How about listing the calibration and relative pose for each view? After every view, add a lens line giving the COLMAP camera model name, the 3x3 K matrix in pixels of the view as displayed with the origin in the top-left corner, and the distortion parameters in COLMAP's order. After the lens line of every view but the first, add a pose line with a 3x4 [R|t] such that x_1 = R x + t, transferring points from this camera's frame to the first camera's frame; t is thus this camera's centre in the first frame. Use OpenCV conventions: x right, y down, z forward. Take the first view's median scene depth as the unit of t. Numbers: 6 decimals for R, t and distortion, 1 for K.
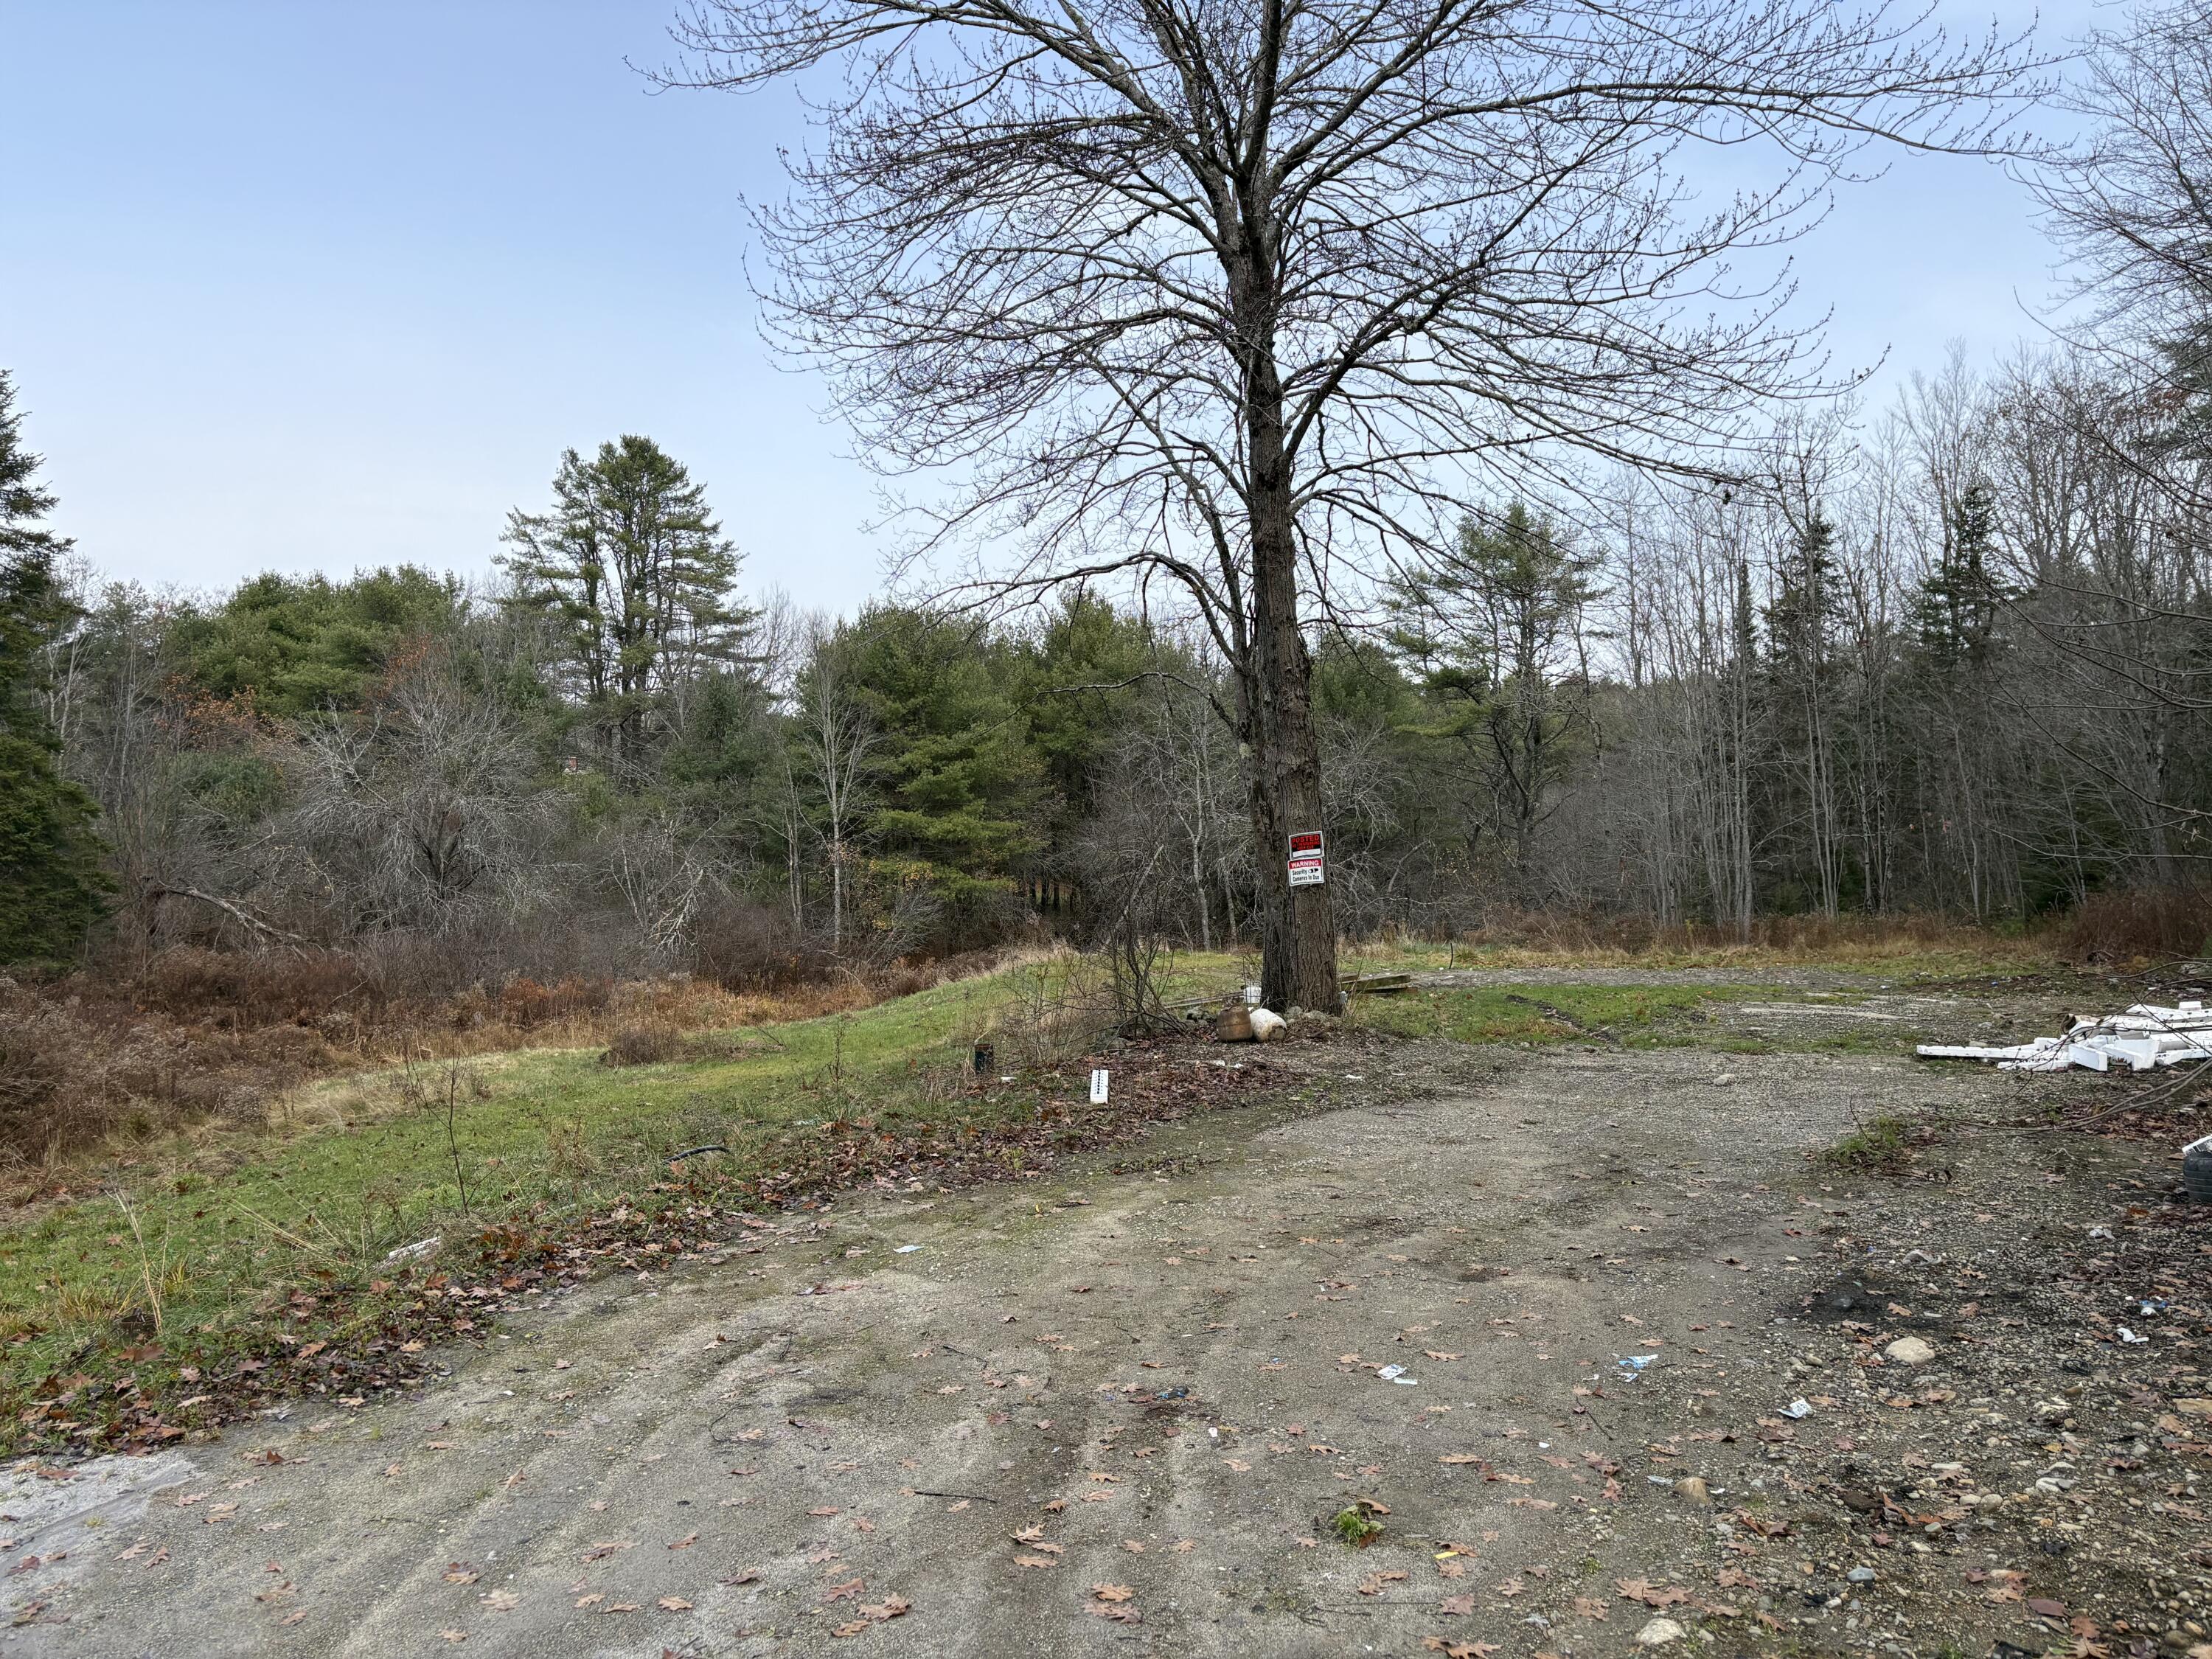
lens RADIAL K [[1685.1, 0, 1099.1], [0, 1685.1, 843.4], [0, 0, 1]] dist [0.045777, 0.003240]
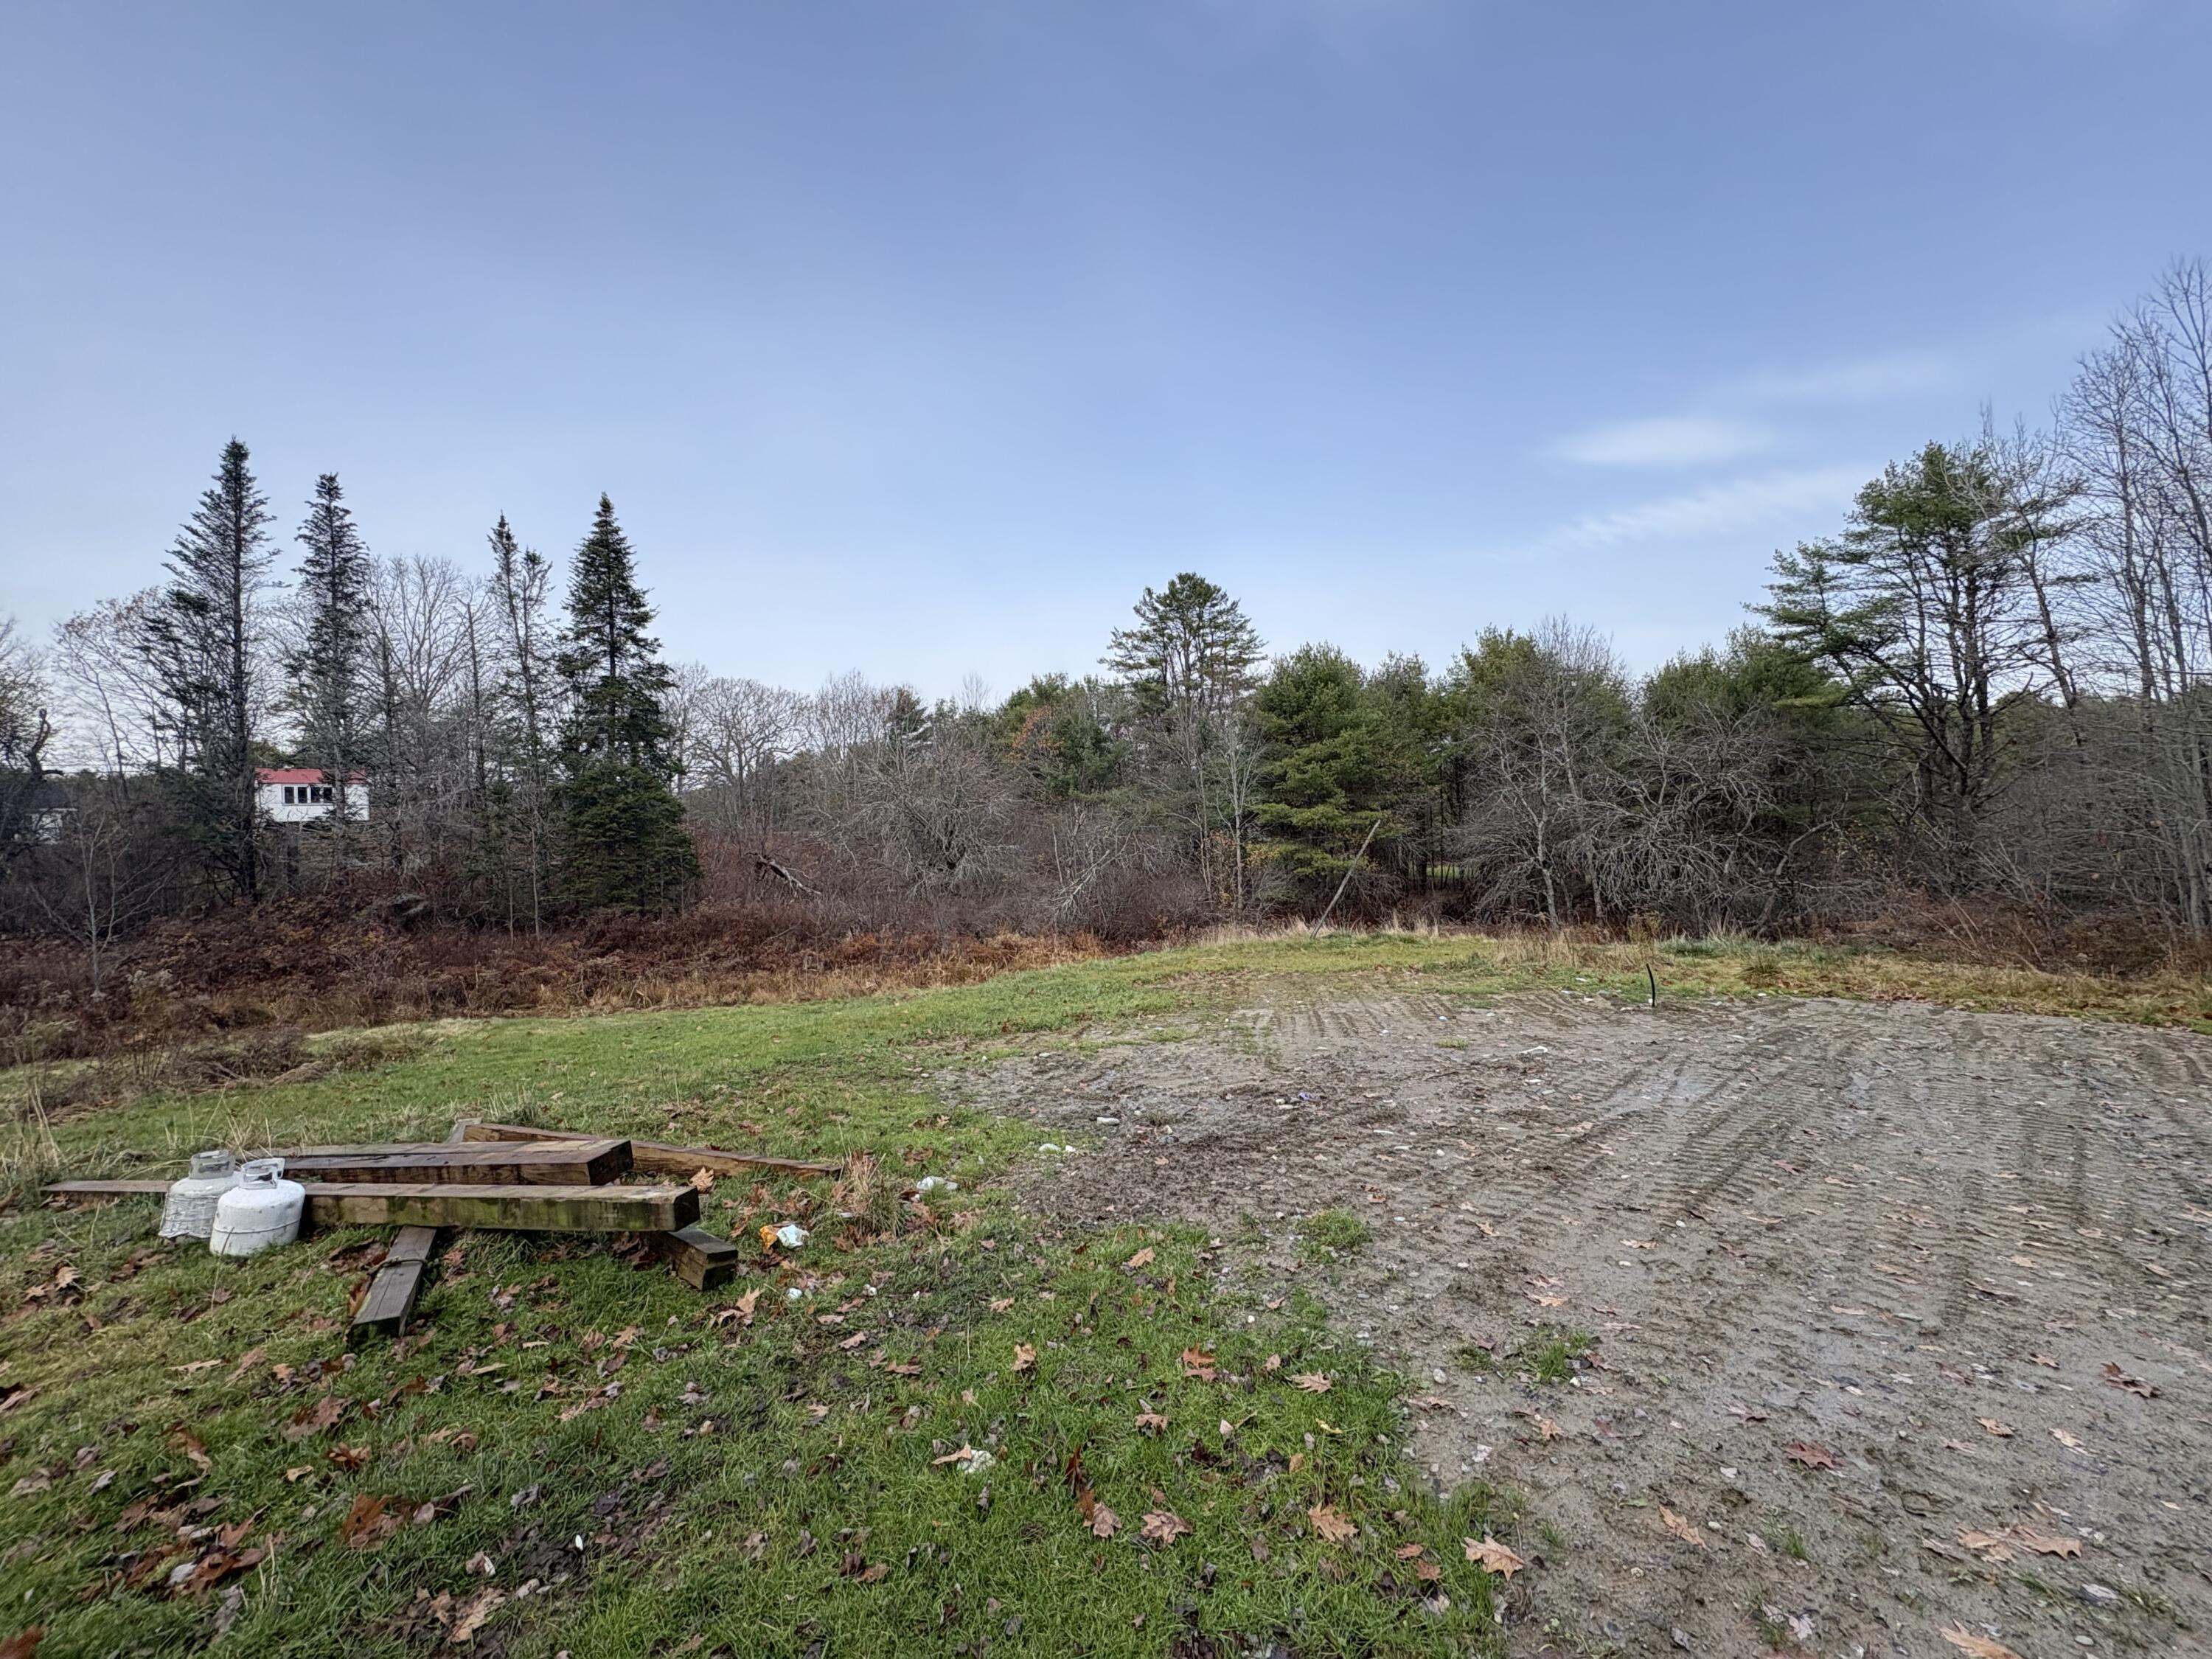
lens RADIAL K [[879.8, 0, 1104.7], [0, 879.8, 831.9], [0, 0, 1]] dist [-0.001698, 0.000320]
pose [[0.839293, -0.008825, -0.543608, 0.123187], [0.000936, 0.999890, -0.014786, 0.010347], [0.543679, 0.011901, 0.839209, 0.362127]]
